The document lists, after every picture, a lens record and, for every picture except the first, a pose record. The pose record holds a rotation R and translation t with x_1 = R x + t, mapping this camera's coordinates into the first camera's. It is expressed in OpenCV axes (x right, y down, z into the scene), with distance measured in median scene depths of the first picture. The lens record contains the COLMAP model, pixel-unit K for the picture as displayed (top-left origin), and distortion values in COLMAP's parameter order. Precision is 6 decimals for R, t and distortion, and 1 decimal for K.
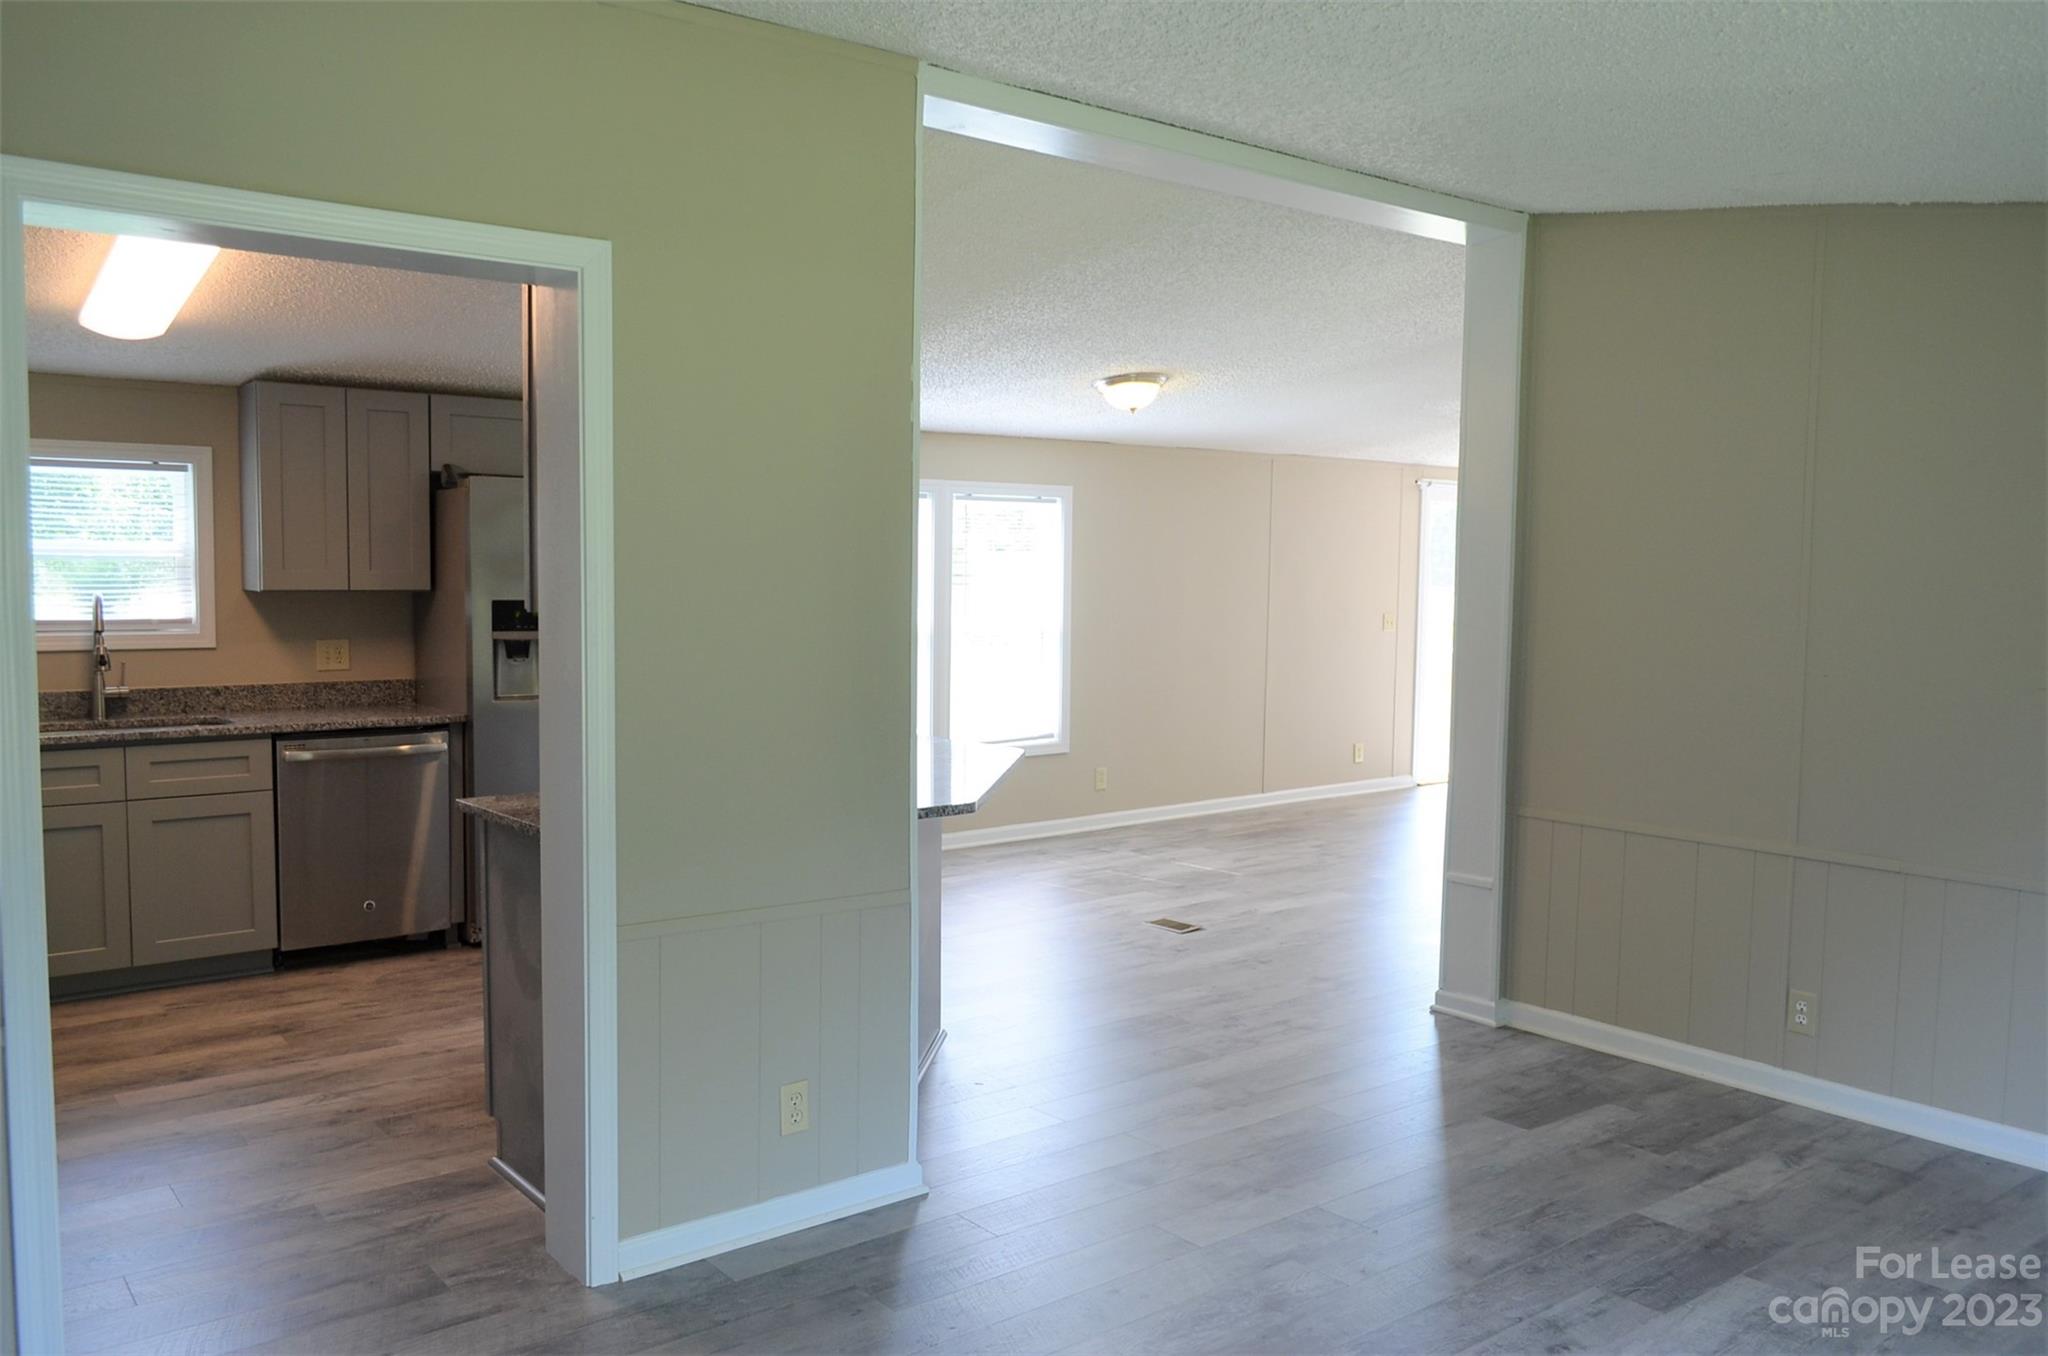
lens RADIAL K [[1583.7, 0, 1037.9], [0, 1583.7, 683.5], [0, 0, 1]] dist [-0.016794, 0.007038]
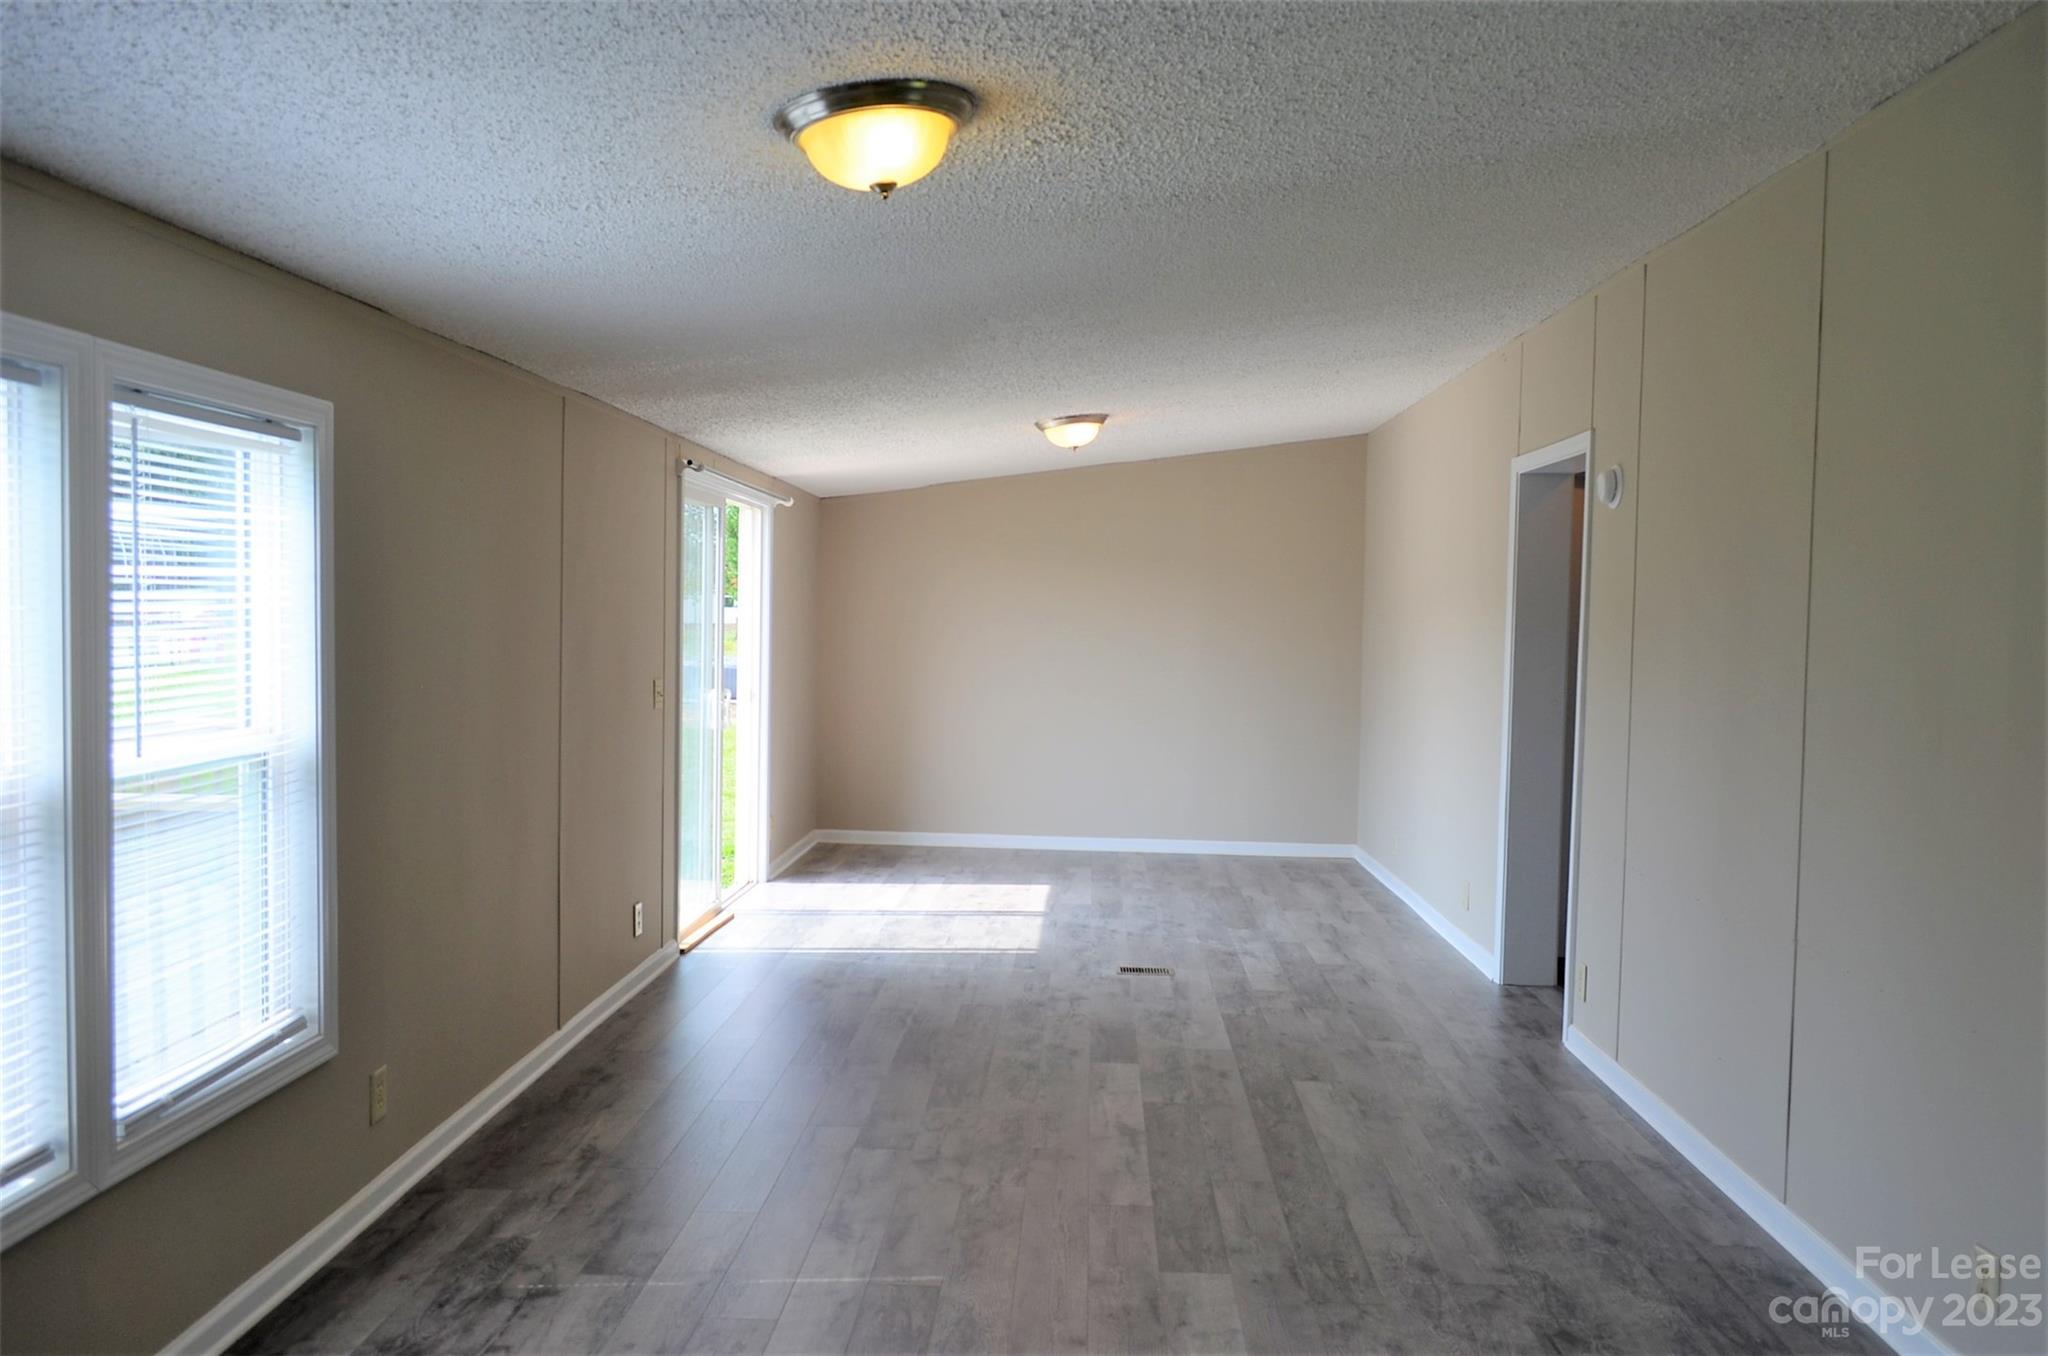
lens RADIAL K [[1583.7, 0, 1037.9], [0, 1583.7, 683.5], [0, 0, 1]] dist [-0.016794, 0.007038]
pose [[0.648162, -0.033735, 0.760755, -0.252085], [0.048939, 0.998798, 0.002595, -0.066062], [-0.759928, 0.035548, 0.649034, 0.887998]]
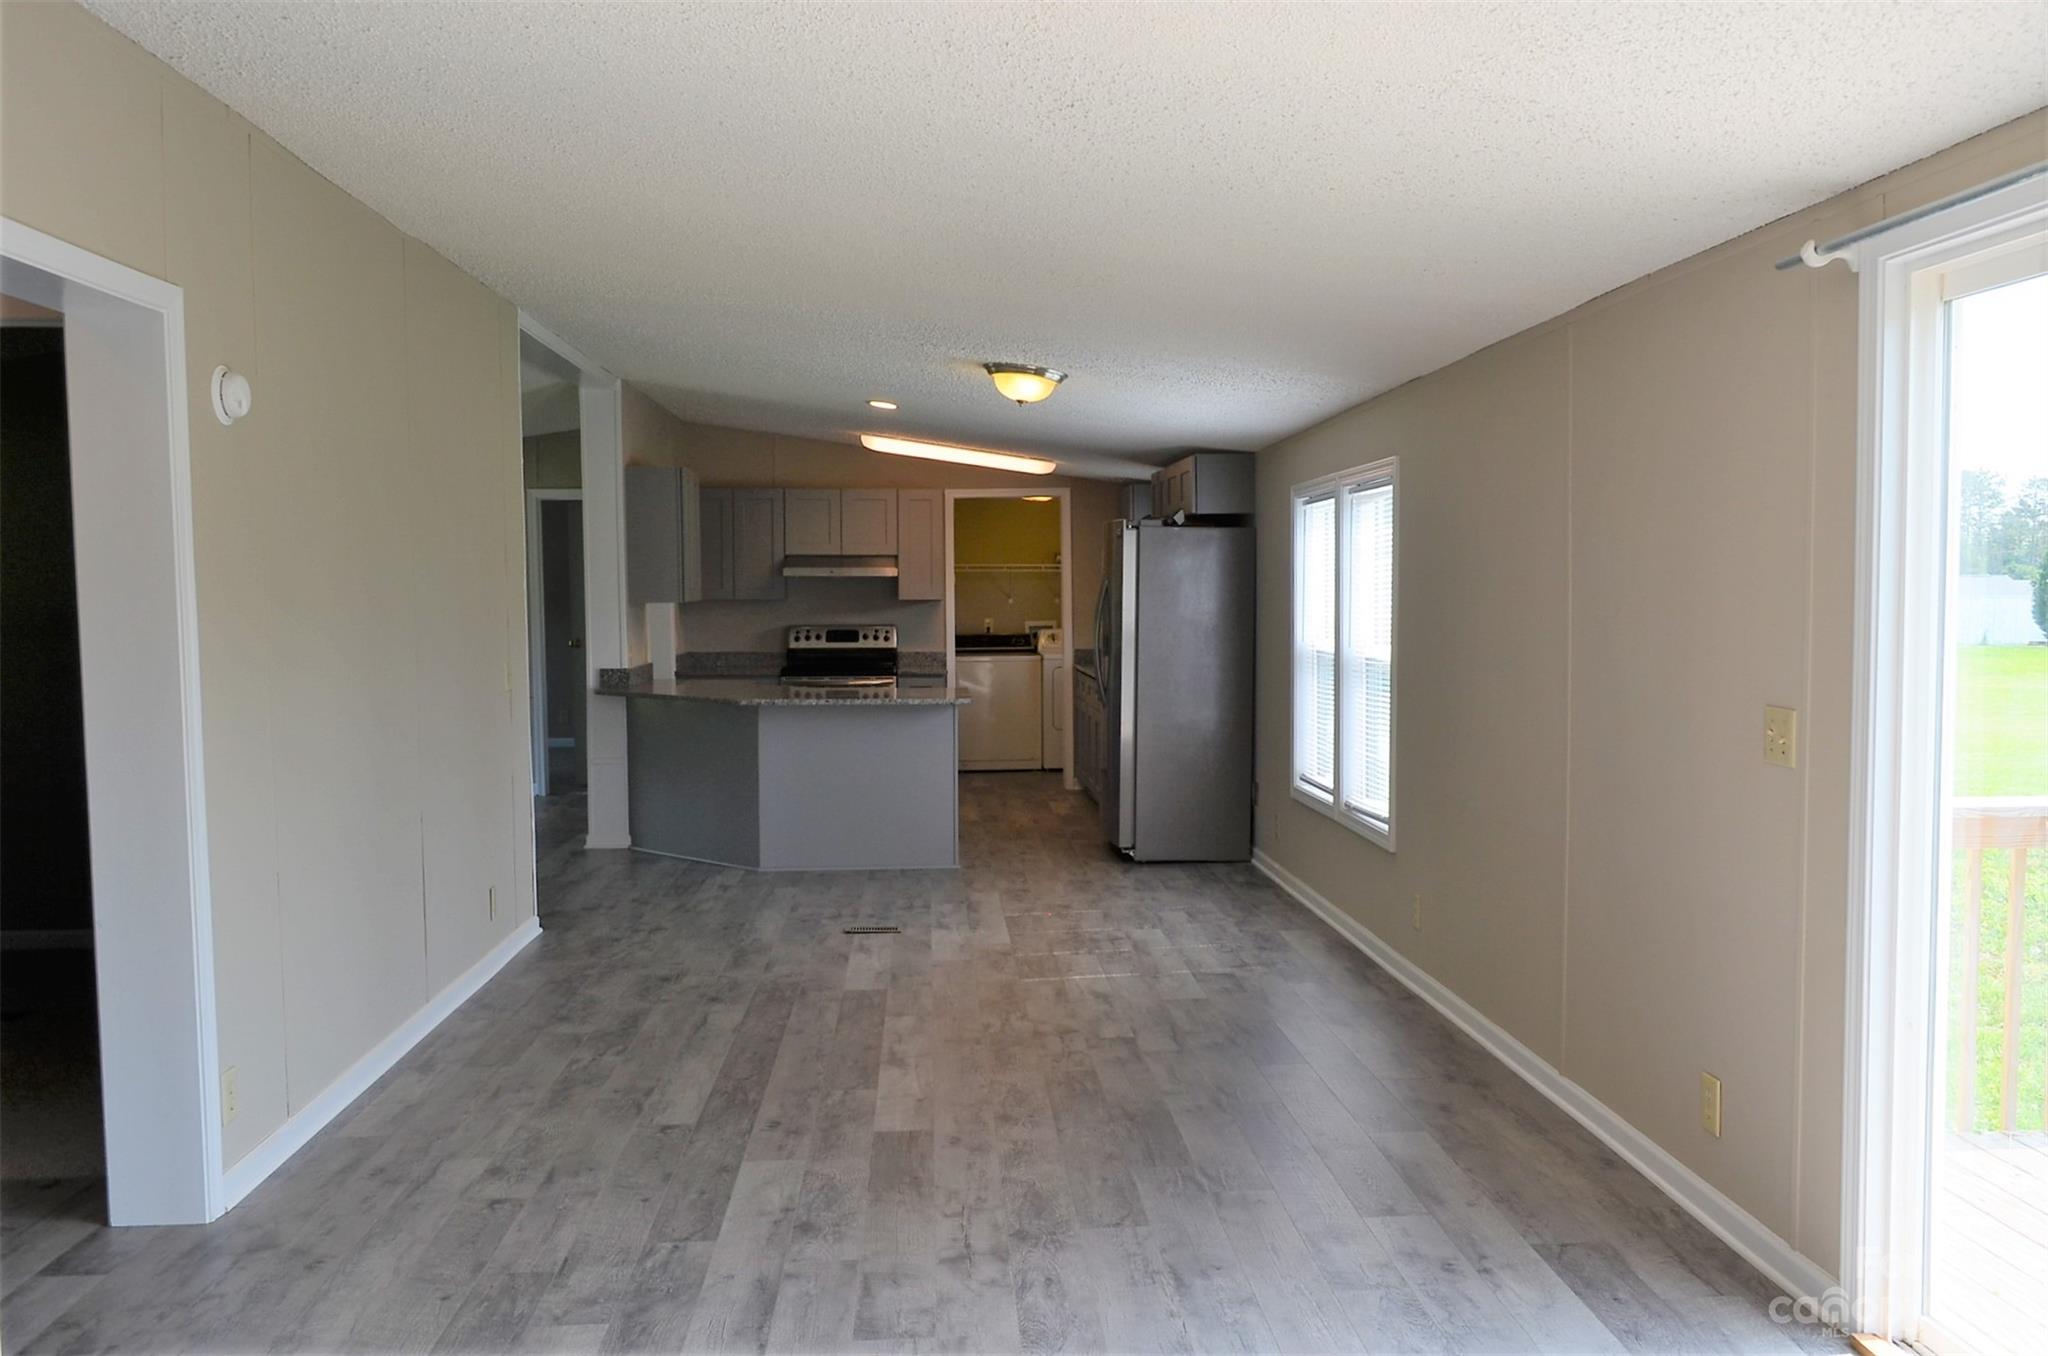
lens RADIAL K [[1667.7, 0, 1038.5], [0, 1667.7, 686.4], [0, 0, 1]] dist [-0.012291, 0.002879]
pose [[-0.568245, 0.042101, -0.821782, 1.018926], [-0.062090, 0.993649, 0.093840, -0.124490], [0.820514, 0.104349, -0.562022, 1.890892]]
